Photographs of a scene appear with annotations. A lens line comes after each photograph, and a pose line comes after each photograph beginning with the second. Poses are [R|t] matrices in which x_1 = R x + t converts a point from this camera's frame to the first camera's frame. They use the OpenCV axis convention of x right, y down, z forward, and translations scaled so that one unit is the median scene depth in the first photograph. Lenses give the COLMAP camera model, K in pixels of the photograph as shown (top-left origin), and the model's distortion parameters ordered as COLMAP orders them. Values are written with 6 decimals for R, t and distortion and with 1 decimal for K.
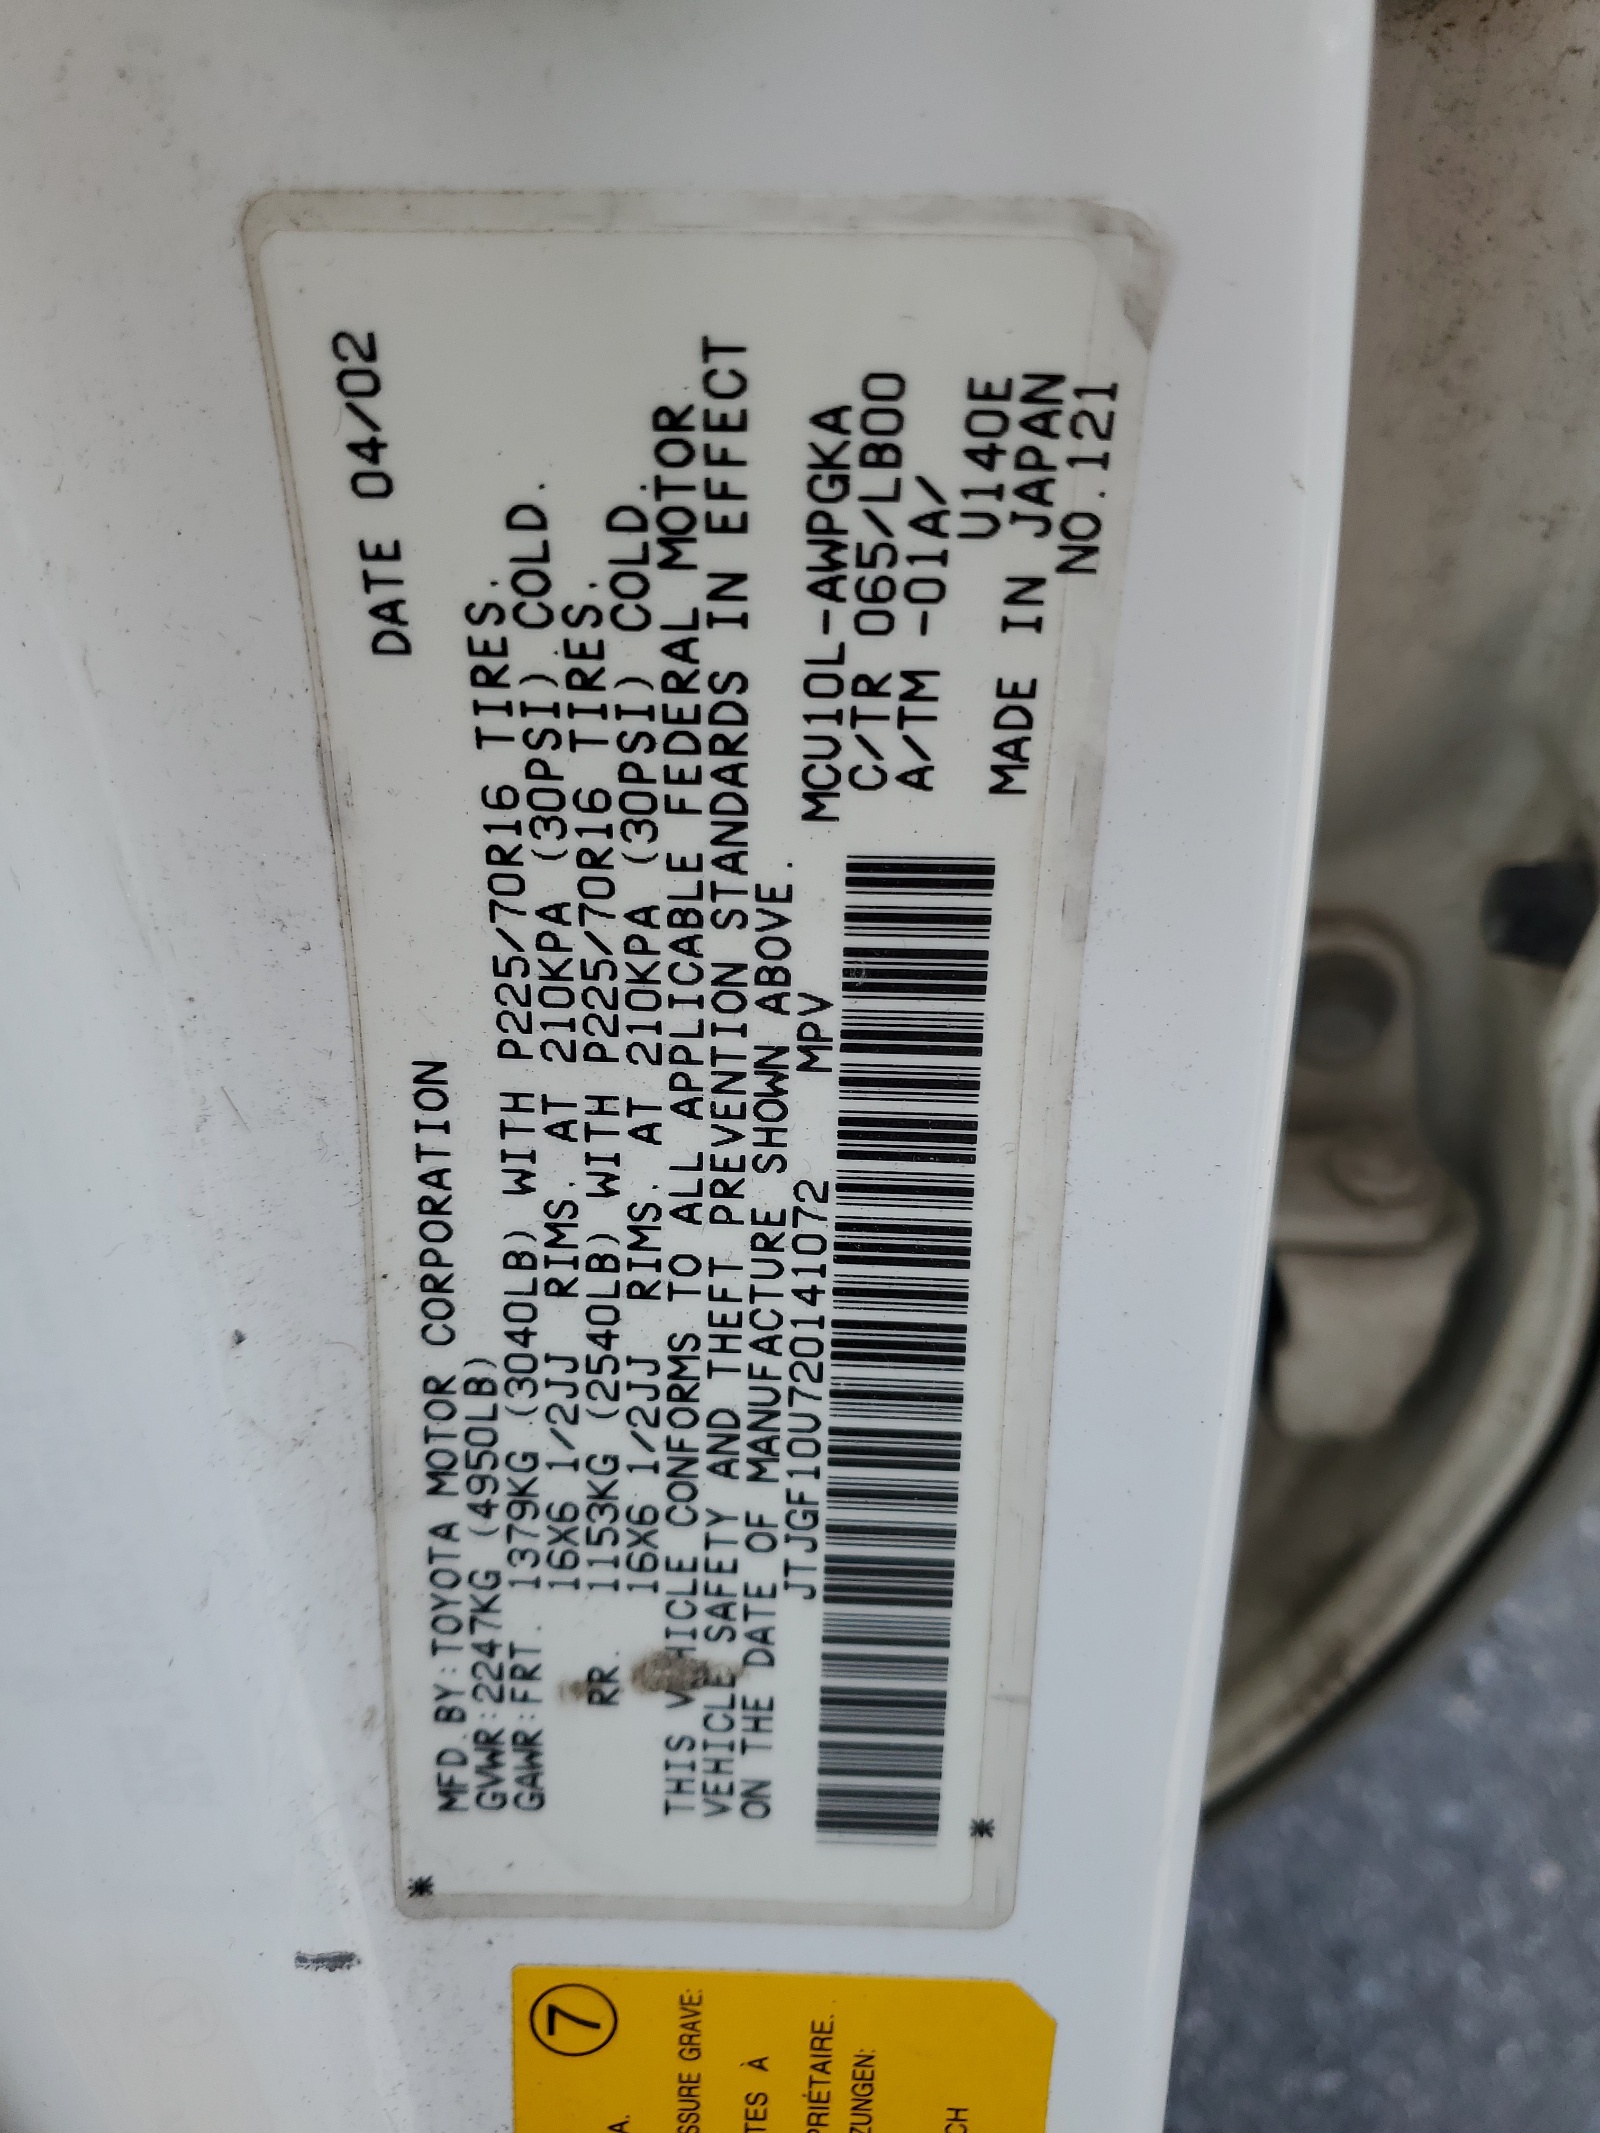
lens RADIAL K [[1620.5, 0, 798.4], [0, 1620.5, 1064.6], [0, 0, 1]] dist [-0.016327, -0.003711]
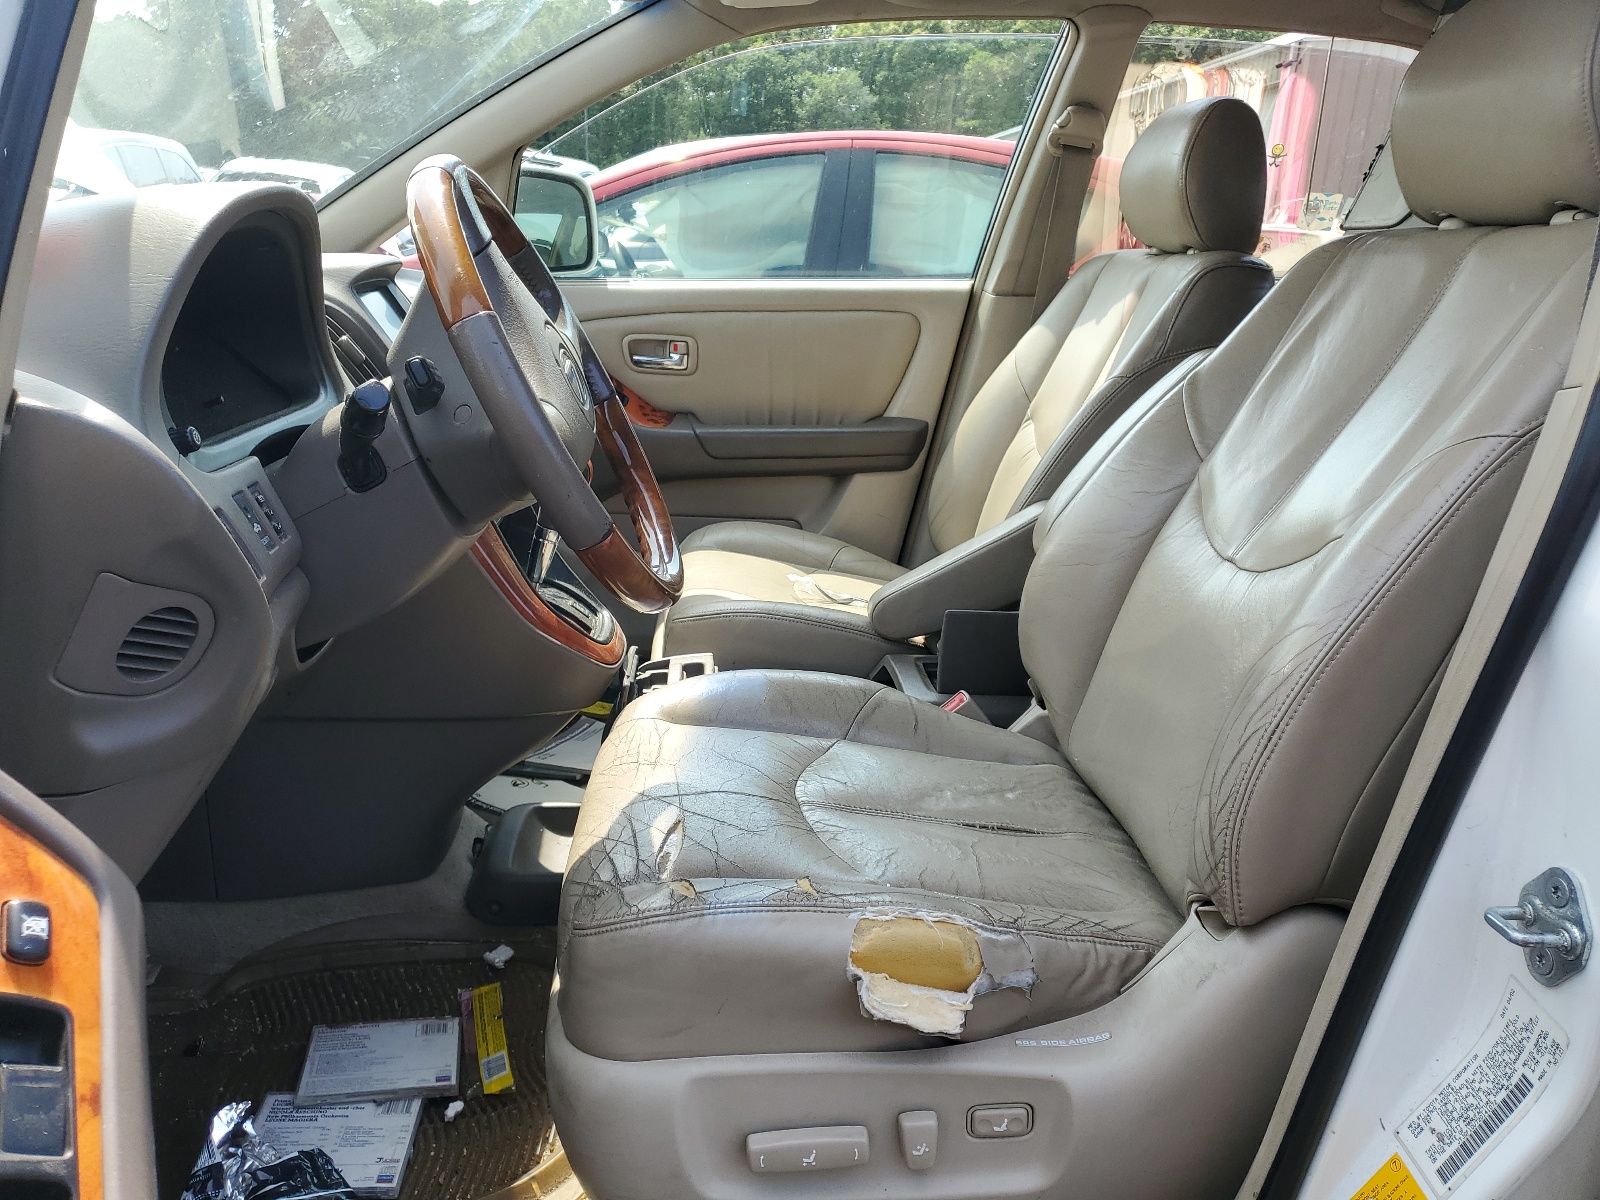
lens RADIAL K [[1215.6, 0, 800.5], [0, 1215.6, 598.4], [0, 0, 1]] dist [-0.016327, -0.003711]
pose [[0.117503, 0.388199, -0.914054, 3.865437], [-0.664561, 0.714696, 0.218101, -0.676339], [0.737937, 0.581817, 0.341961, -4.726966]]
